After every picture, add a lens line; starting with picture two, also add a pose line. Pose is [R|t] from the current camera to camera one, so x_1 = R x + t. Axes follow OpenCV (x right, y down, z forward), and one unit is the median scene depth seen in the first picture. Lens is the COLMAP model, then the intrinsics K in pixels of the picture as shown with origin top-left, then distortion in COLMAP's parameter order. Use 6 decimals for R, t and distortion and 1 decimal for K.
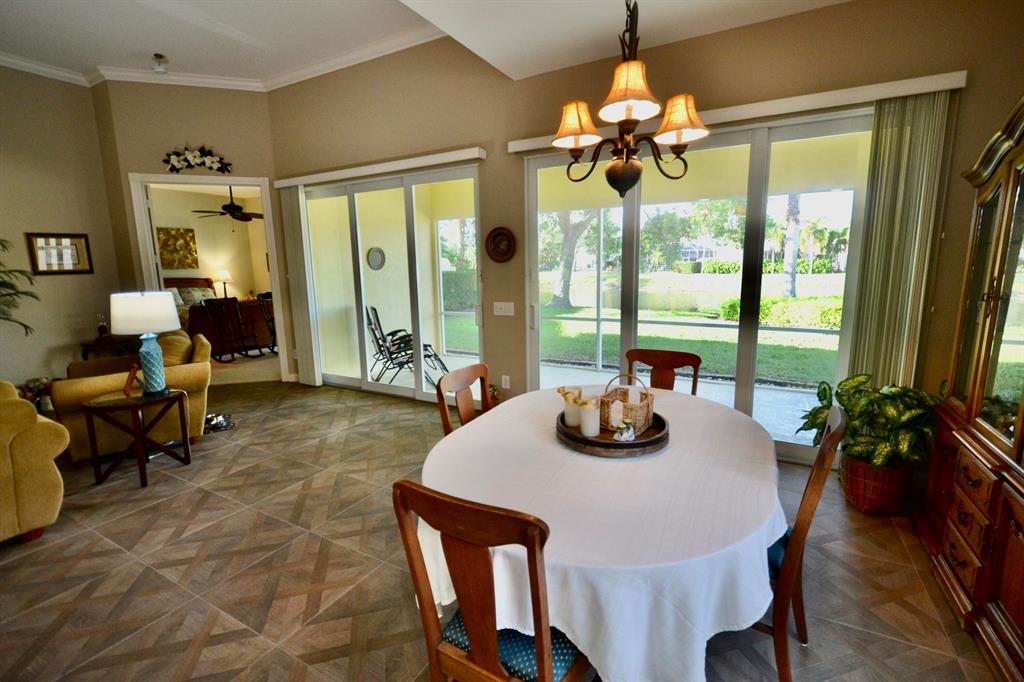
lens RADIAL K [[454.6, 0, 515.1], [0, 454.6, 335.8], [0, 0, 1]] dist [-0.014609, -0.000652]
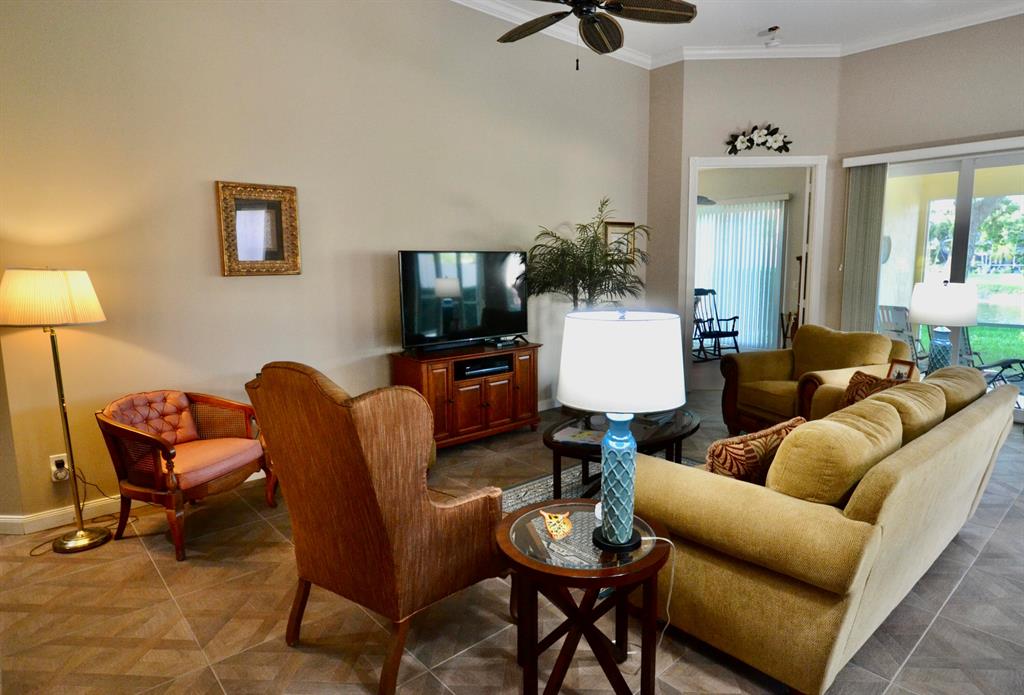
lens RADIAL K [[569.0, 0, 518.7], [0, 569.0, 343.6], [0, 0, 1]] dist [-0.008790, -0.001165]
pose [[0.940414, 0.055699, -0.335440, -0.751834], [-0.056928, 0.998359, 0.006179, 0.042404], [0.335233, 0.013285, 0.942041, -0.238132]]
